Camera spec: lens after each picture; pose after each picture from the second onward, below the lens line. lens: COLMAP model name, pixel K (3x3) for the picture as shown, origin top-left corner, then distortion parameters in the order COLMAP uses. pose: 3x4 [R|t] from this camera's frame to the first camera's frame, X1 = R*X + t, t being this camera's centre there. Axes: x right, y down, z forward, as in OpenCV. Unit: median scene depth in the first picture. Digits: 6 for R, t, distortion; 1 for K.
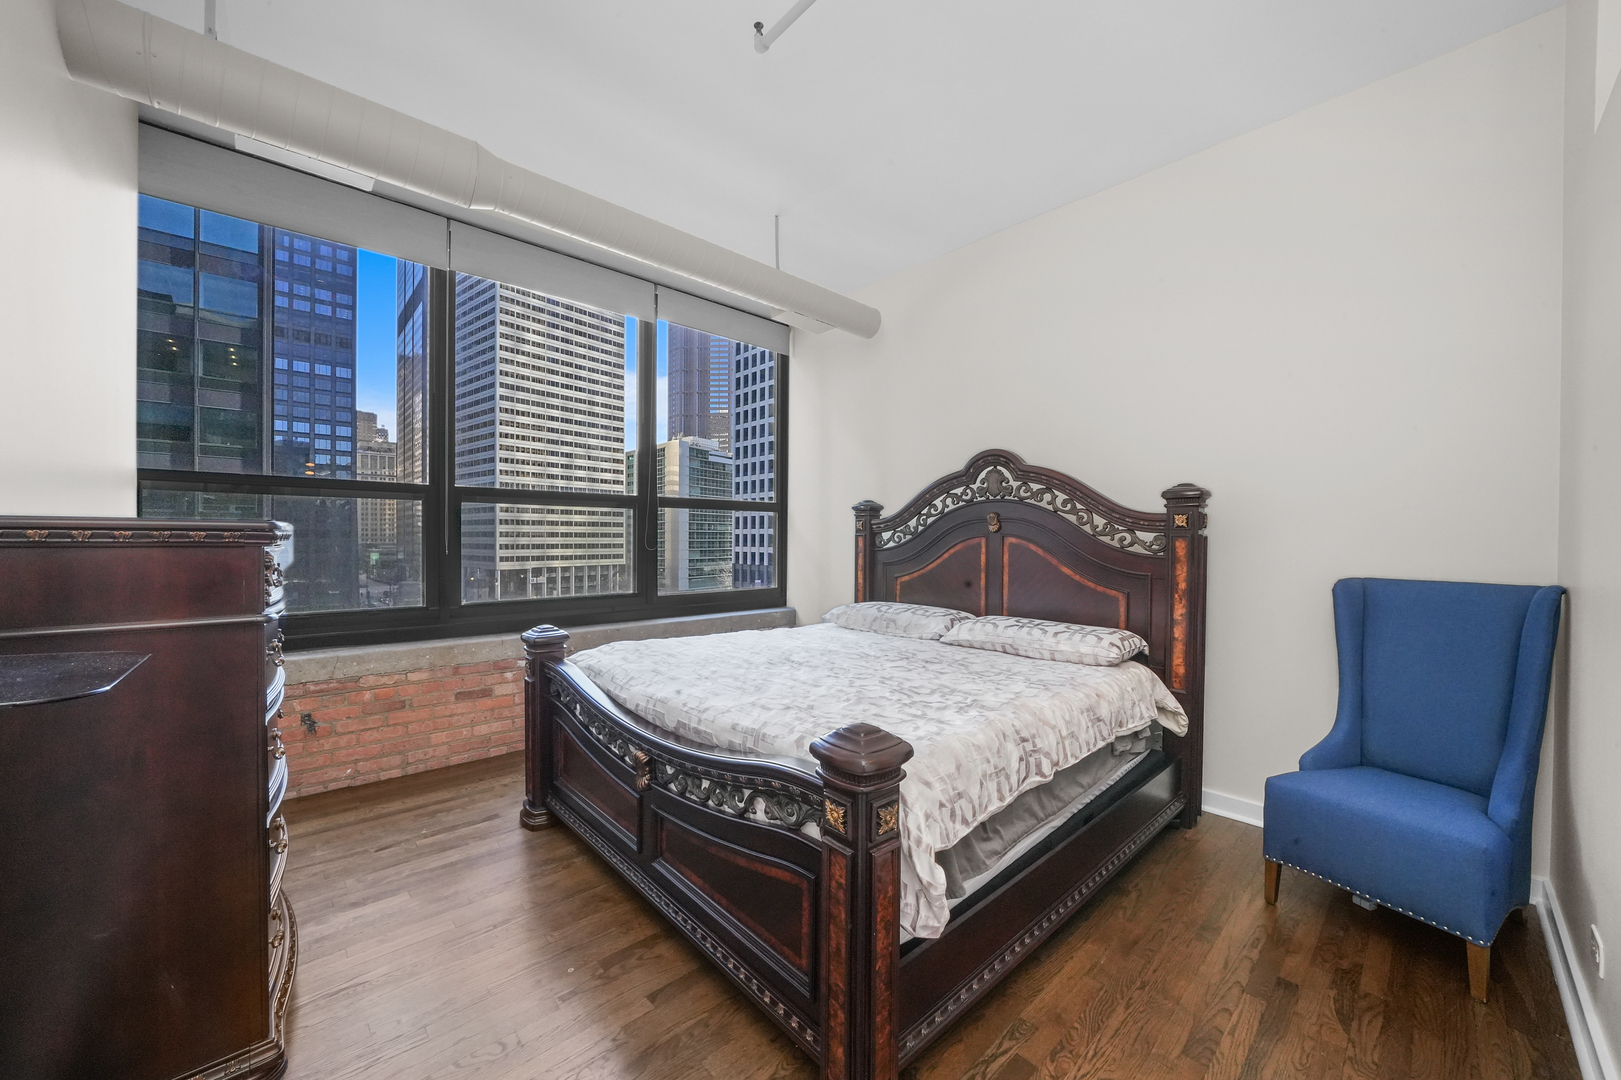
lens RADIAL K [[606.2, 0, 802.4], [0, 606.2, 548.6], [0, 0, 1]] dist [-0.012256, 0.000993]
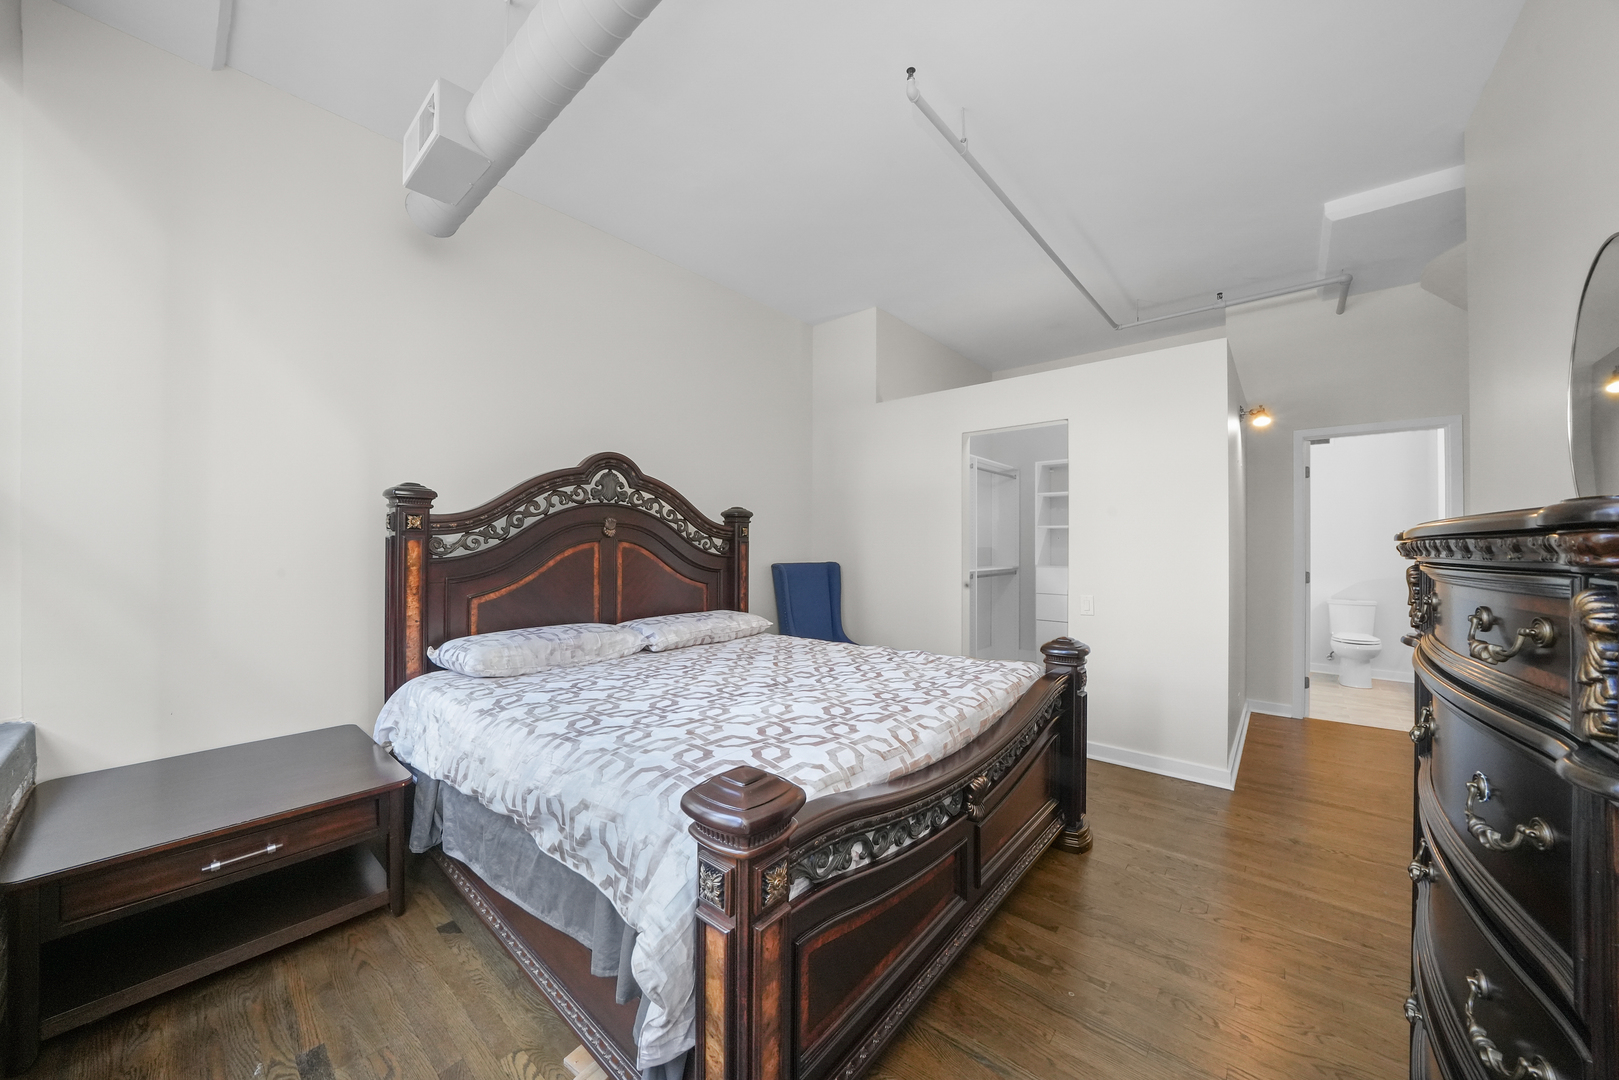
lens RADIAL K [[573.7, 0, 807.0], [0, 573.7, 540.1], [0, 0, 1]] dist [-0.003291, -0.000584]
pose [[-0.099180, 0.002078, 0.995067, -0.628033], [0.017487, 0.999847, -0.000345, -0.015736], [-0.994916, 0.017367, -0.099201, 0.760529]]
